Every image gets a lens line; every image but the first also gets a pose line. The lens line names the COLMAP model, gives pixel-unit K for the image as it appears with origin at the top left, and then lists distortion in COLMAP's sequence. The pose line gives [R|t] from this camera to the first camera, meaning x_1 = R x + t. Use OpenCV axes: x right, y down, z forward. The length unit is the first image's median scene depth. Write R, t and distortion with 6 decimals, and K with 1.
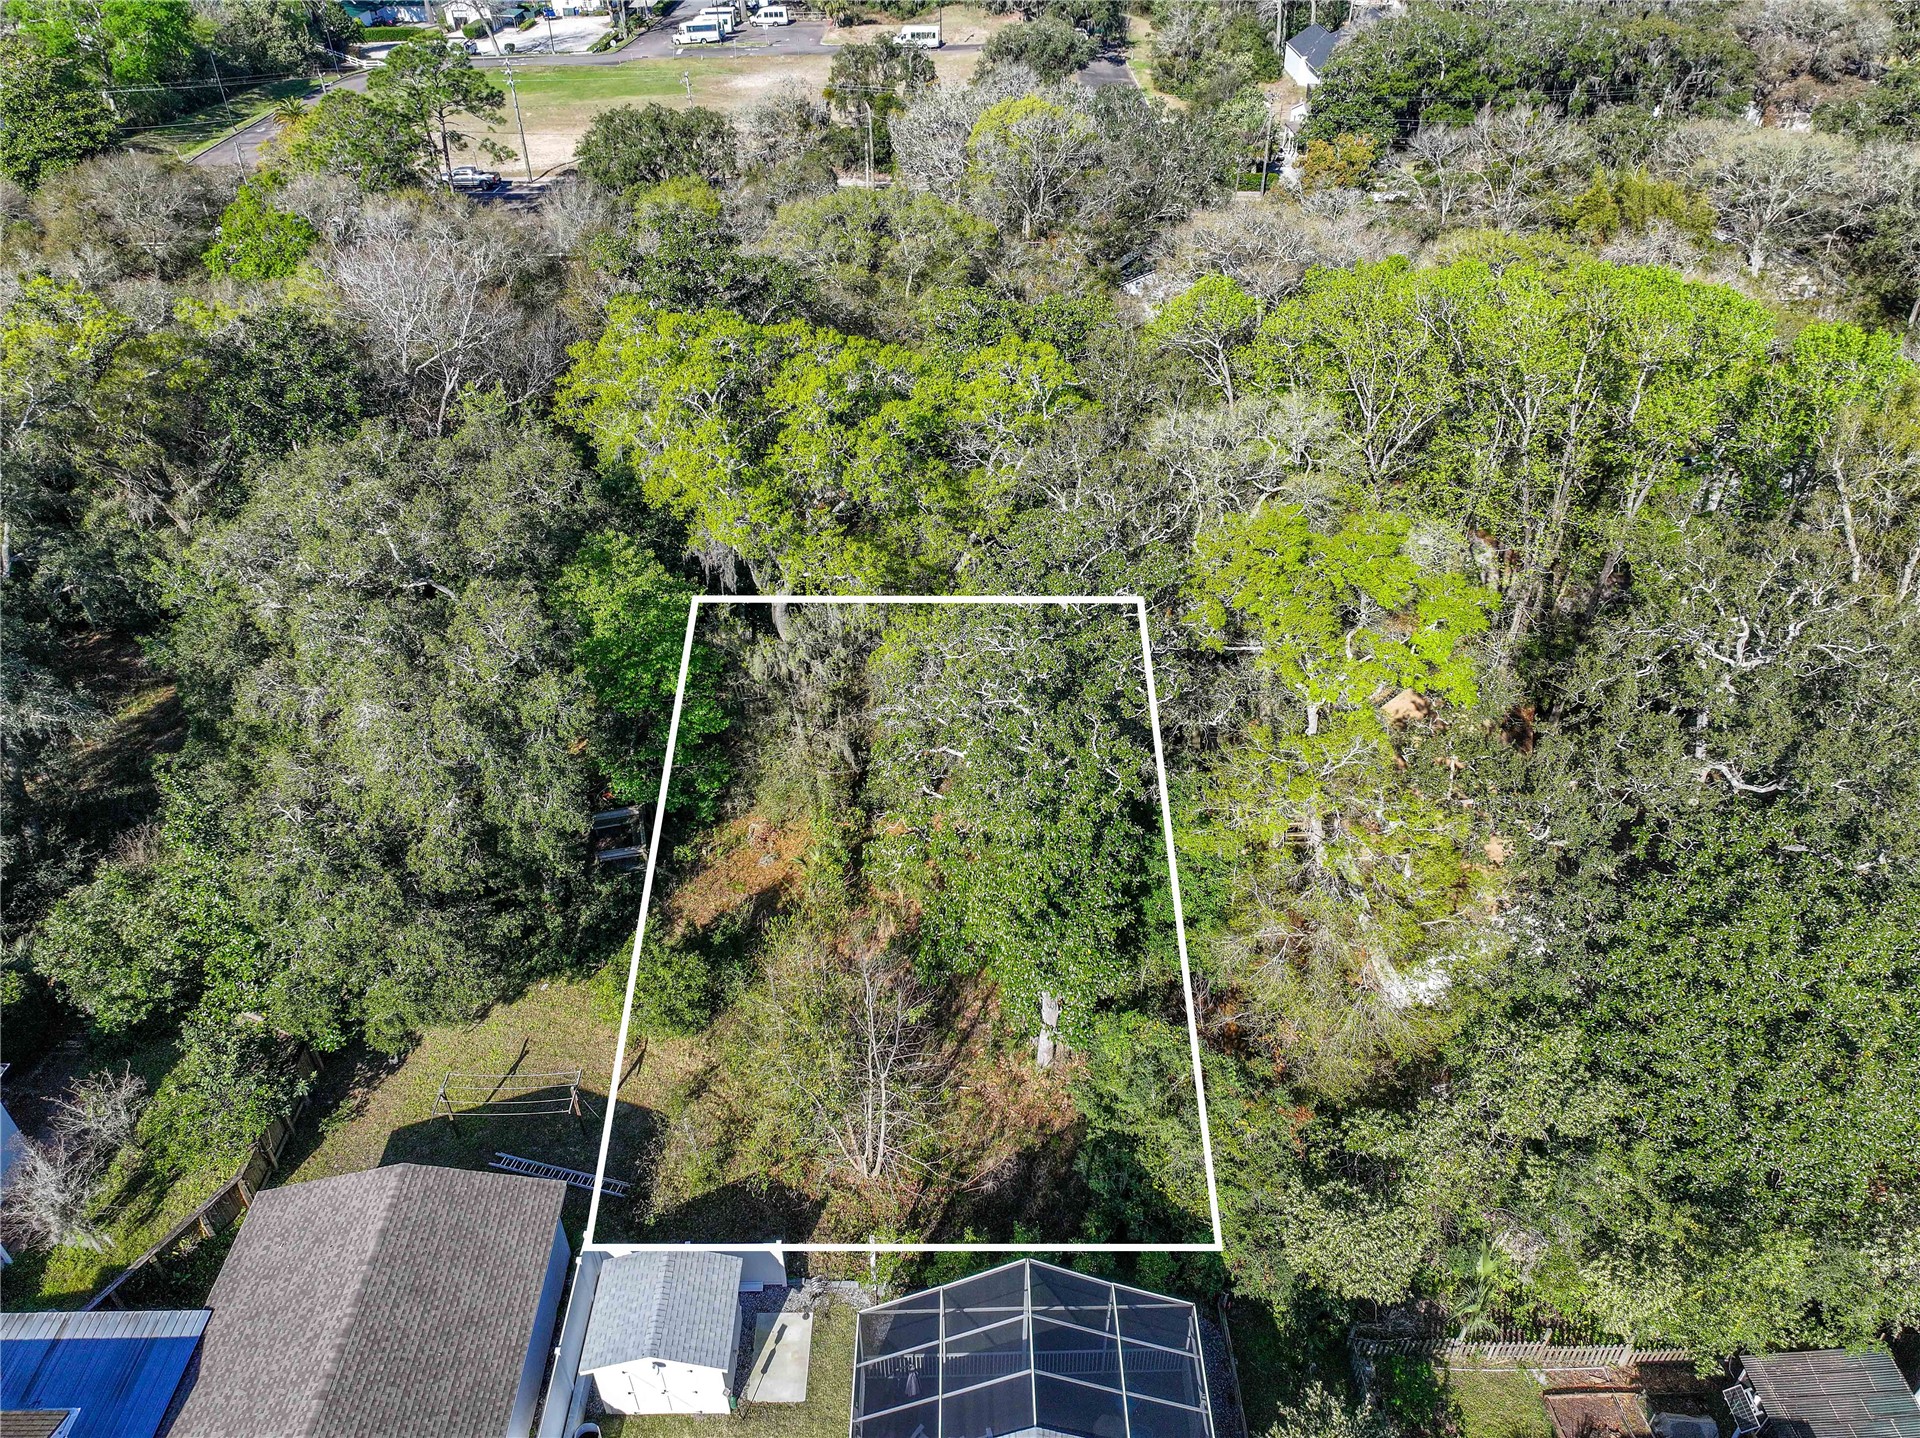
lens RADIAL K [[1349.7, 0, 960.0], [0, 1349.7, 719.0], [0, 0, 1]] dist [-0.004417, 0.025339]
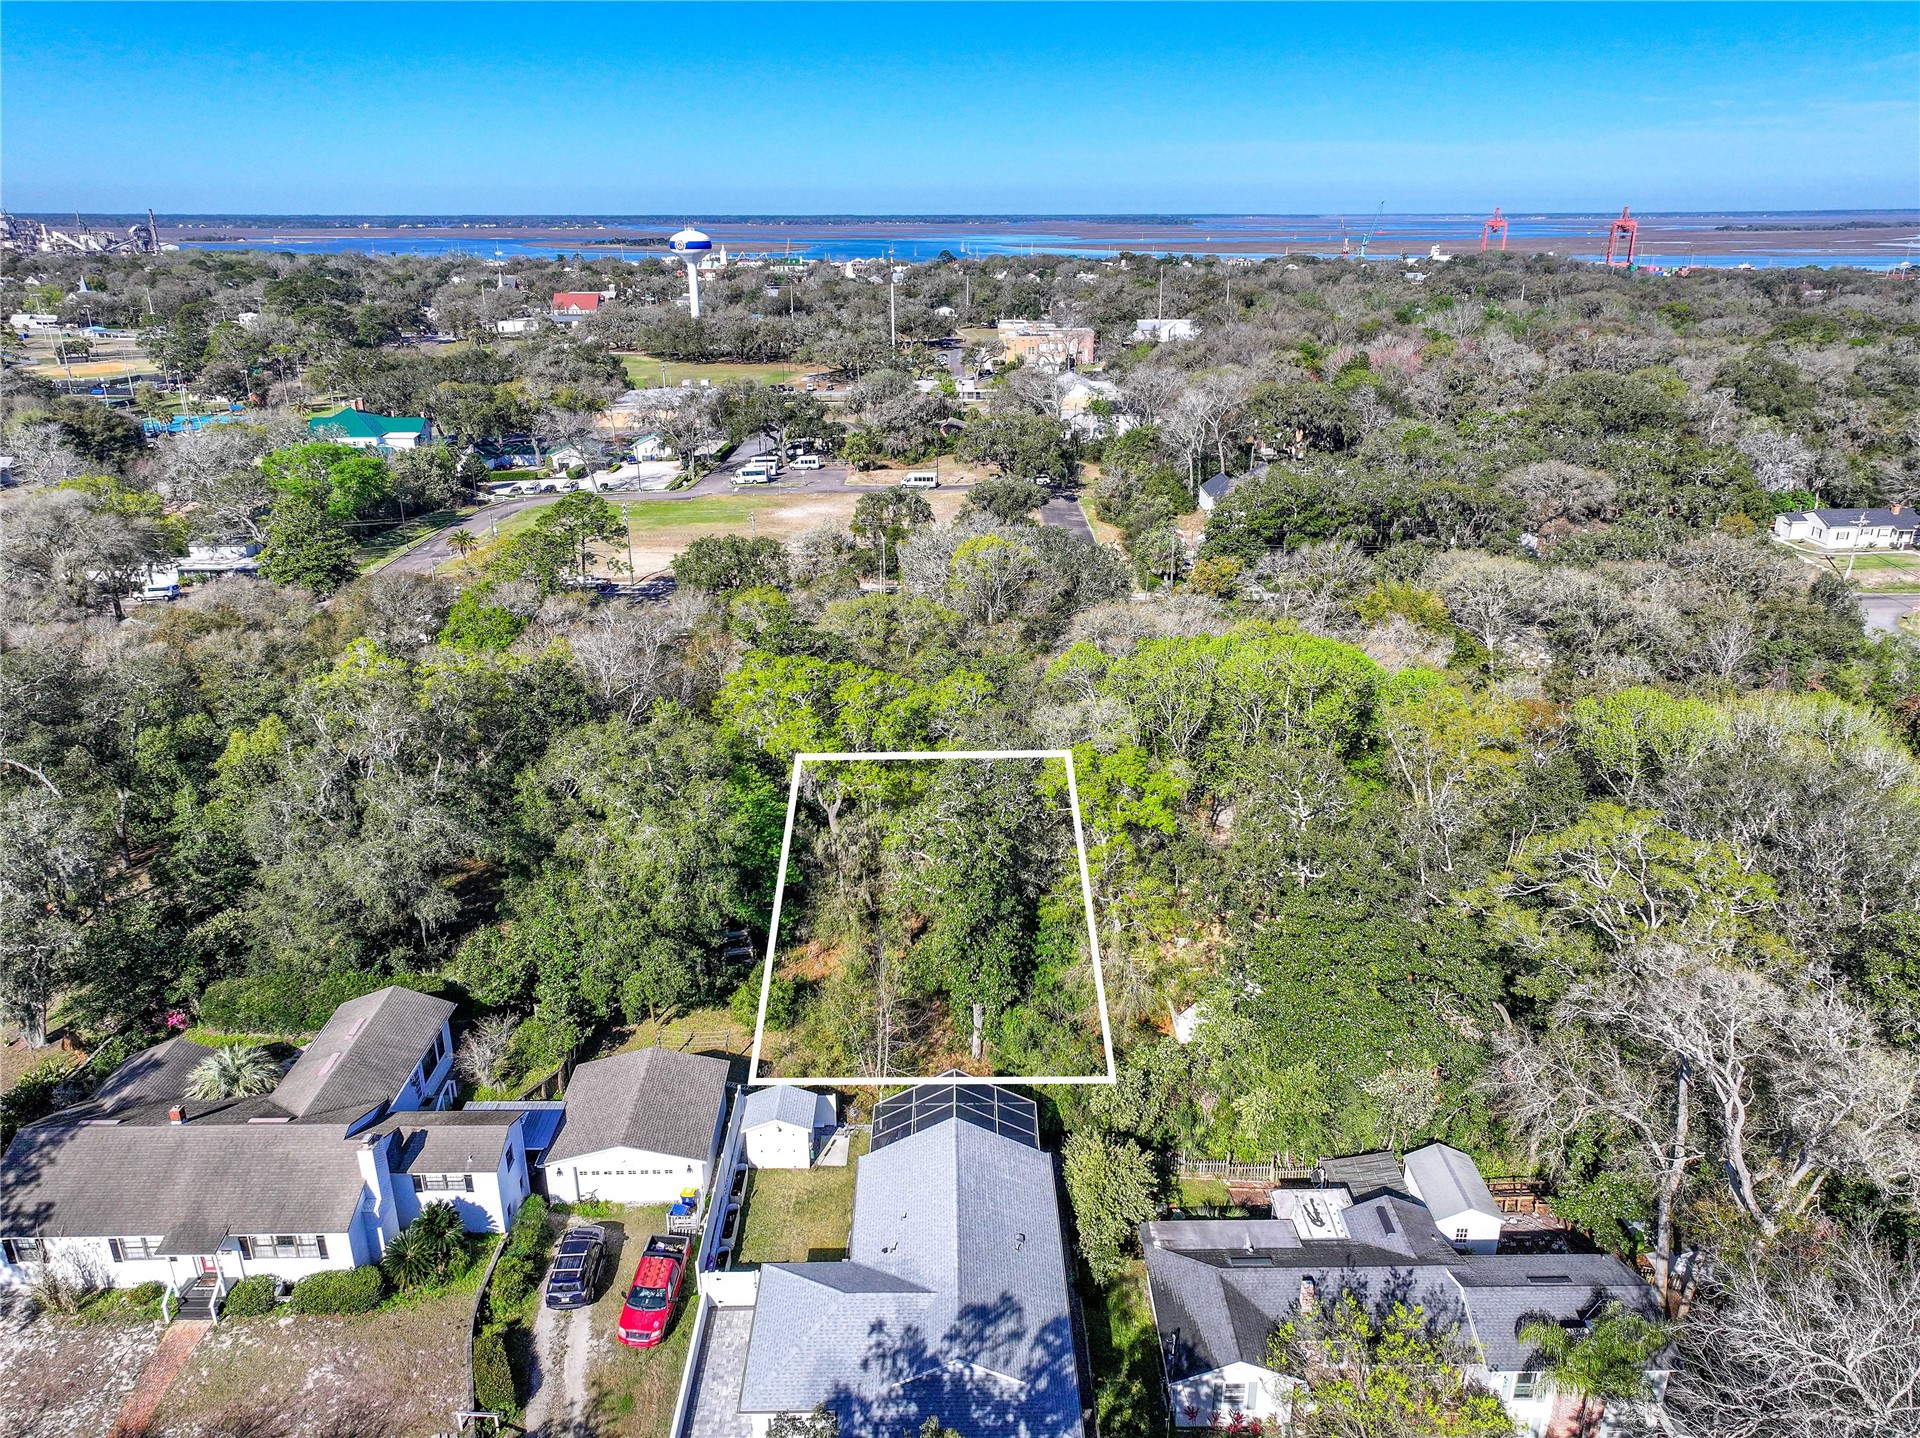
lens RADIAL K [[1361.6, 0, 960.0], [0, 1361.6, 719.0], [0, 0, 1]] dist [0.008133, 0.003273]
pose [[0.999994, 0.003177, -0.001058, 0.033684], [-0.003345, 0.962269, -0.272078, 0.257252], [0.000154, 0.272080, 0.962275, -0.699769]]
